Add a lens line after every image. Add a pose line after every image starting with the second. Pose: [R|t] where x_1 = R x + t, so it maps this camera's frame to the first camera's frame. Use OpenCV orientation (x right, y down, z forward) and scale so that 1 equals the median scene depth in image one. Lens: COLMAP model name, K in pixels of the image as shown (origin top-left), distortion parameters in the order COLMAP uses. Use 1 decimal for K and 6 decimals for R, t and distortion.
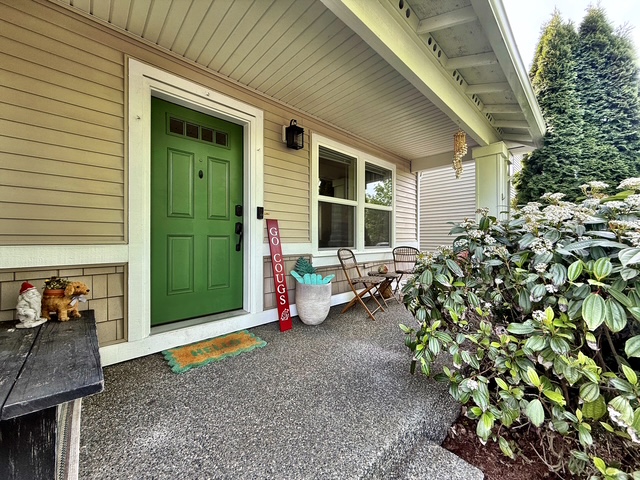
lens RADIAL K [[253.5, 0, 321.0], [0, 253.5, 240.1], [0, 0, 1]] dist [0.000741, -0.000637]
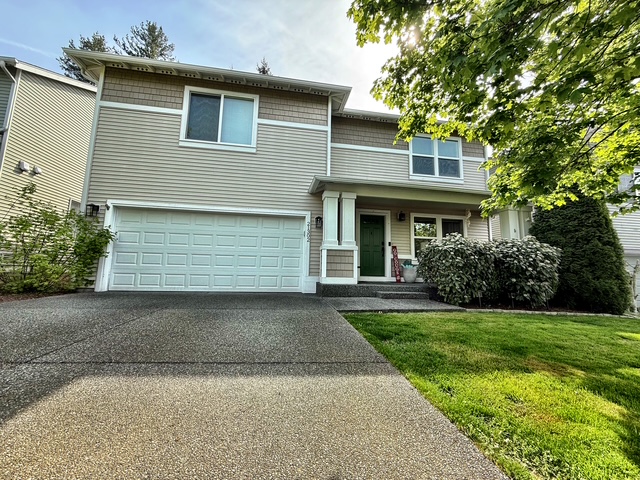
lens RADIAL K [[253.5, 0, 319.2], [0, 253.5, 239.6], [0, 0, 1]] dist [0.000741, -0.000637]
pose [[0.825021, -0.057652, -0.562154, 0.750886], [-0.020654, 0.991042, -0.131948, 0.251491], [0.564725, 0.120470, 0.816439, -1.906125]]
